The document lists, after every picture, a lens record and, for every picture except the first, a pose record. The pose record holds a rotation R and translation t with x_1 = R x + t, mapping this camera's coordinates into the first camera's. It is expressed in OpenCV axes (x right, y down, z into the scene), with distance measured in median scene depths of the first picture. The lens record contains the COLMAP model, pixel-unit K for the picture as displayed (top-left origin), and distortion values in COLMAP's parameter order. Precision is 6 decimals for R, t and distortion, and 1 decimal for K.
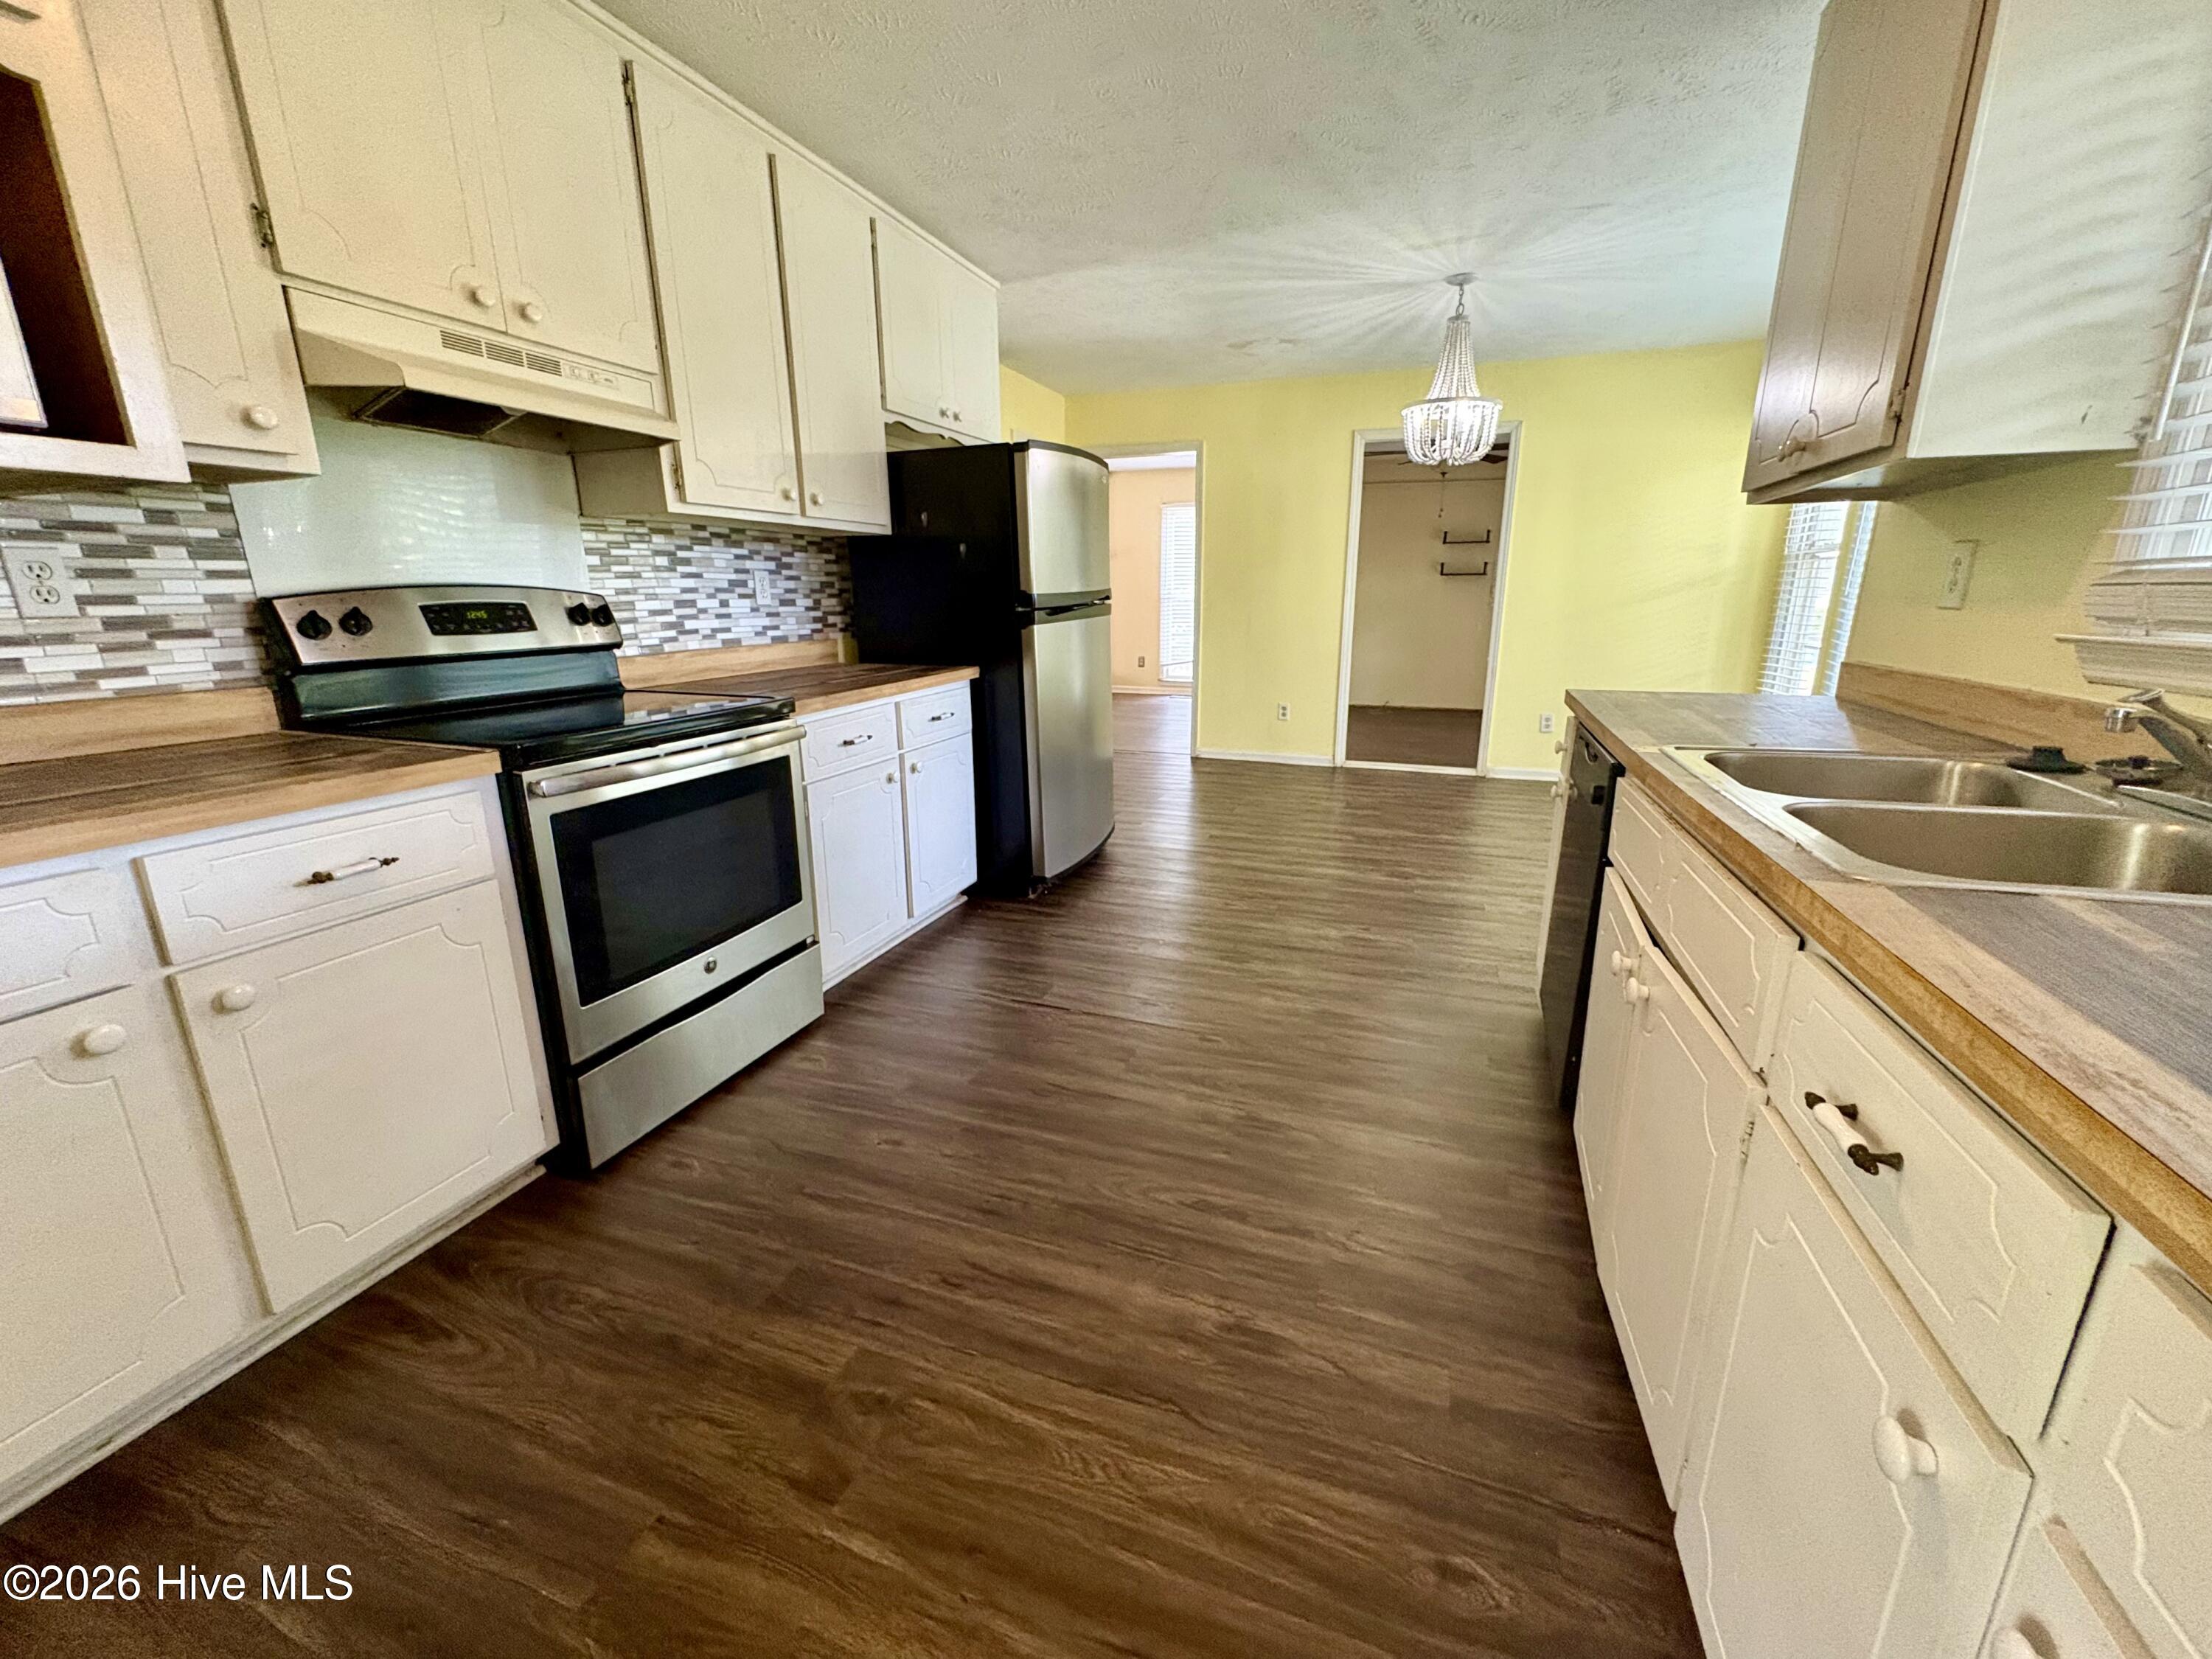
lens RADIAL K [[883.1, 0, 1109.6], [0, 883.1, 828.7], [0, 0, 1]] dist [-0.000197, -0.000101]
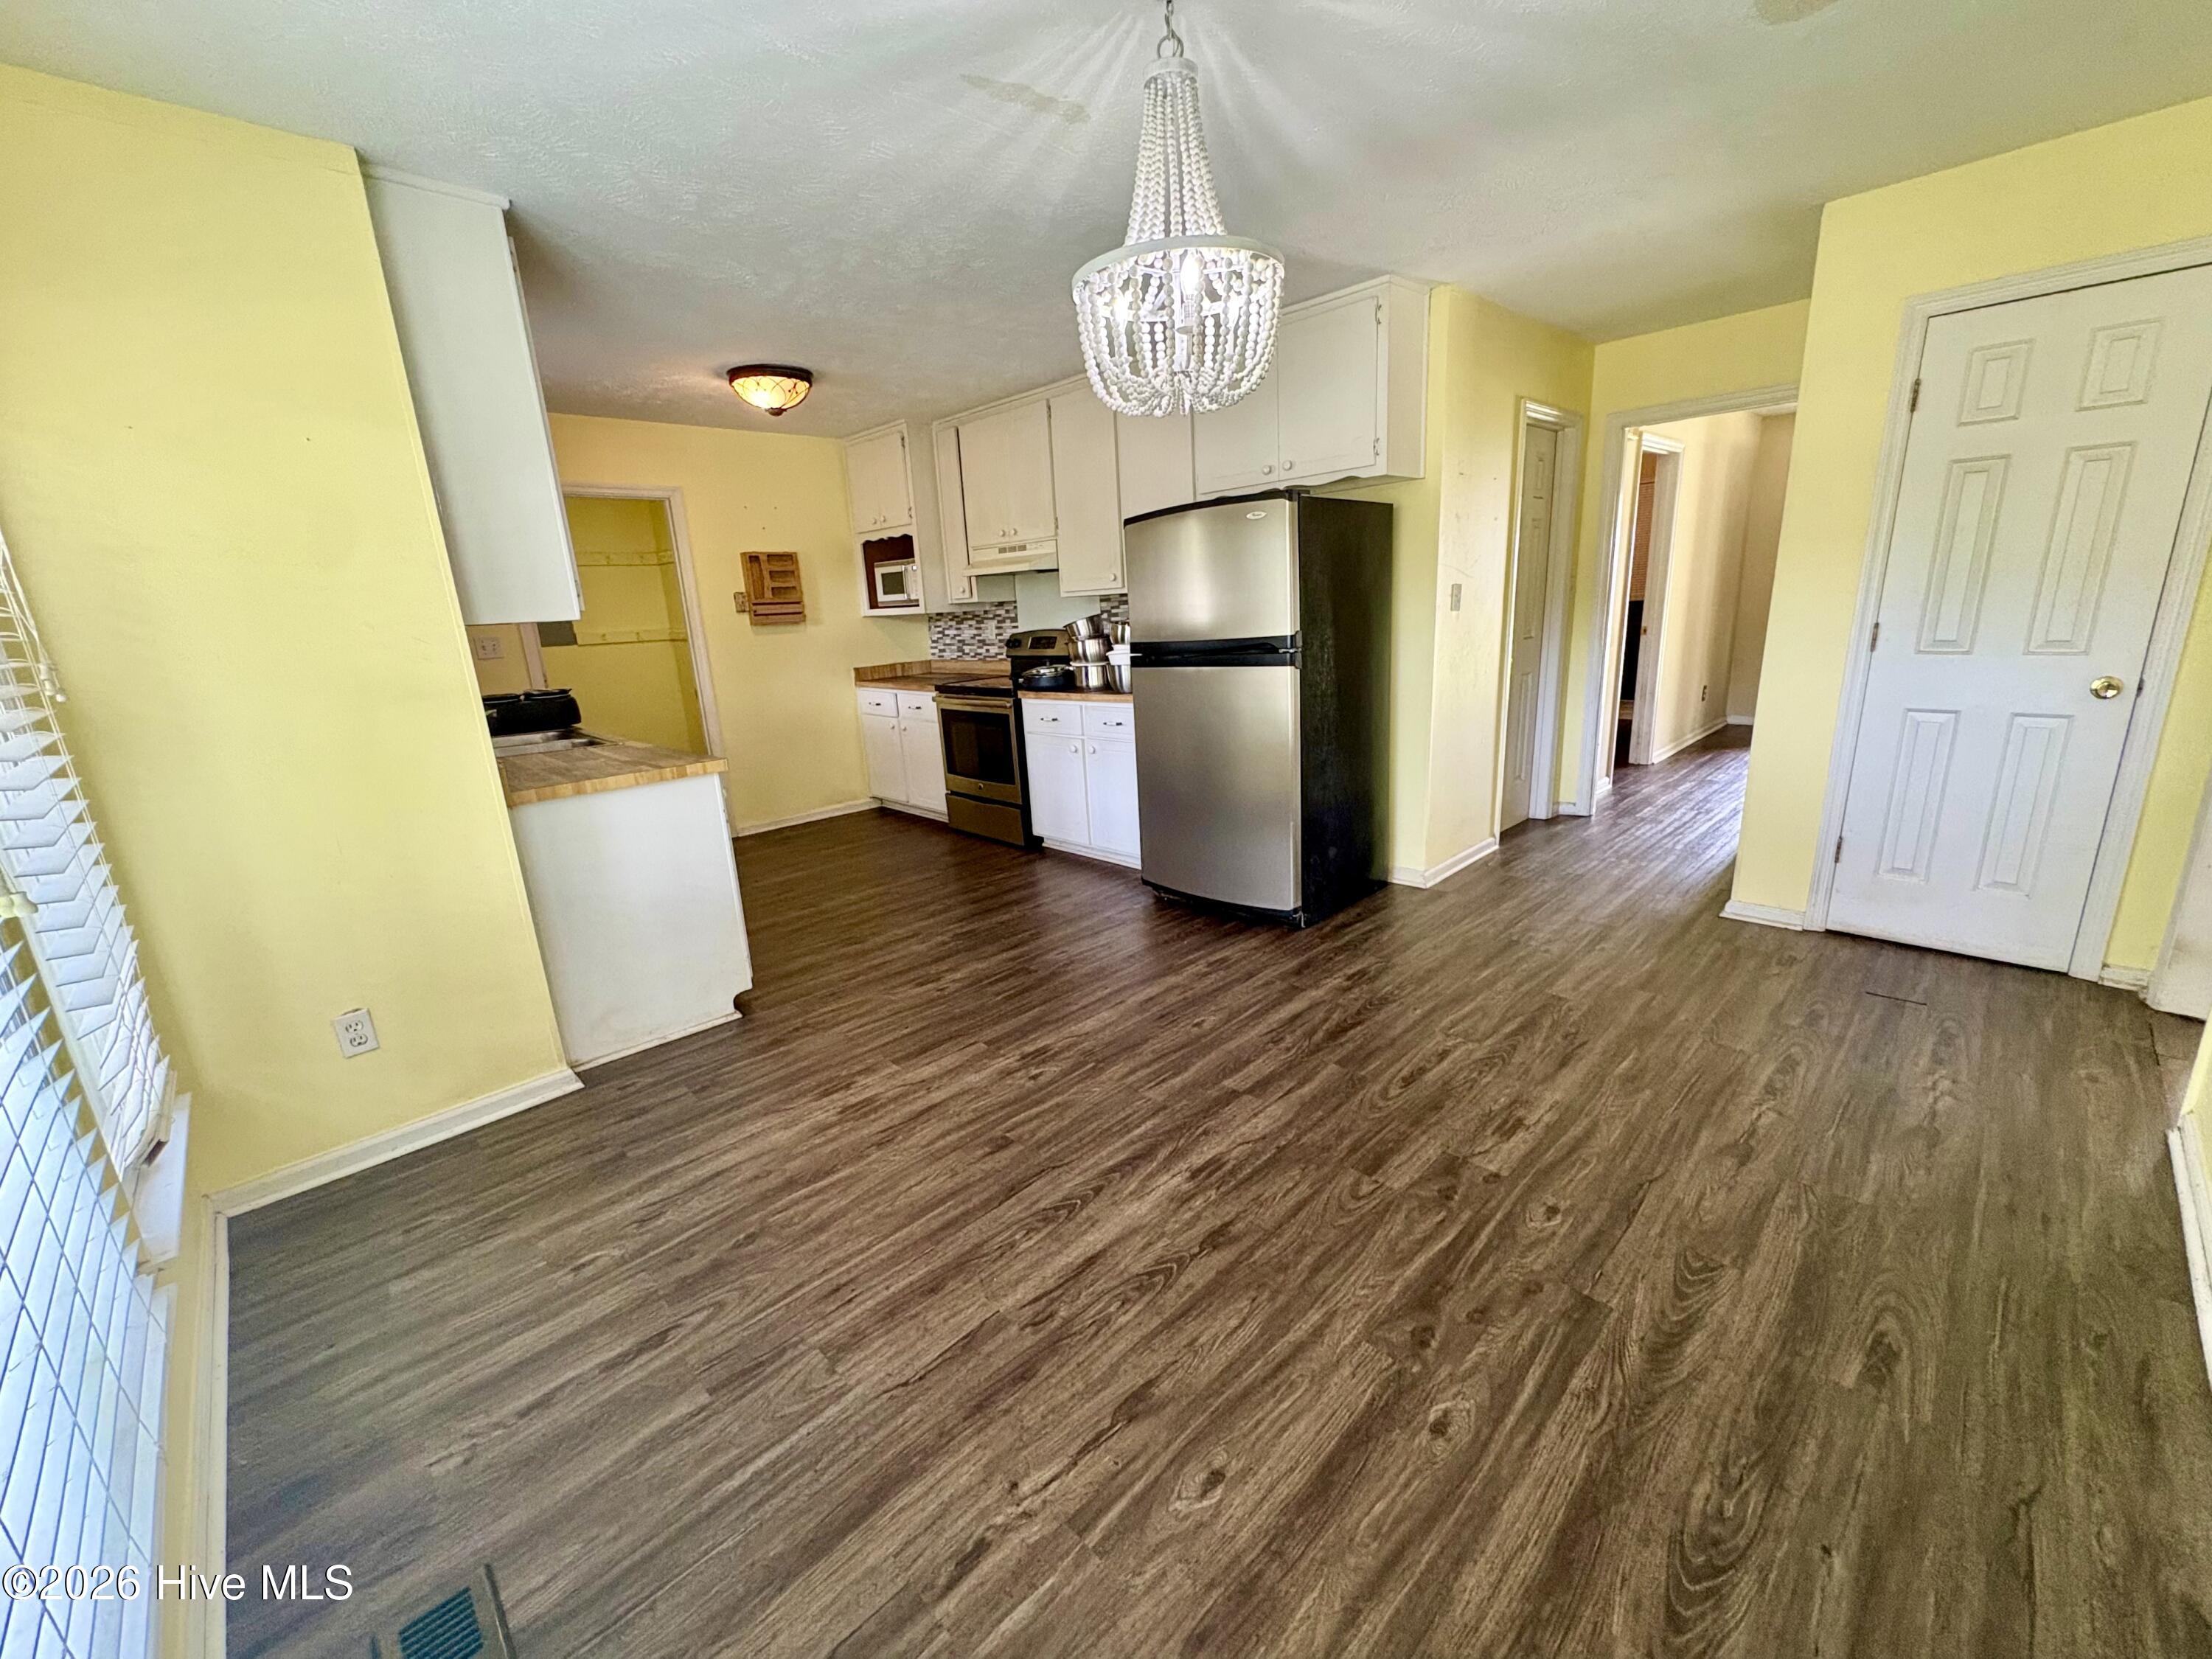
lens RADIAL K [[883.1, 0, 1109.6], [0, 883.1, 828.7], [0, 0, 1]] dist [-0.000197, -0.000101]
pose [[-0.432586, 0.253283, -0.865285, 1.069395], [-0.179561, 0.916300, 0.357984, -0.469998], [0.883531, 0.310230, -0.350899, 1.507889]]
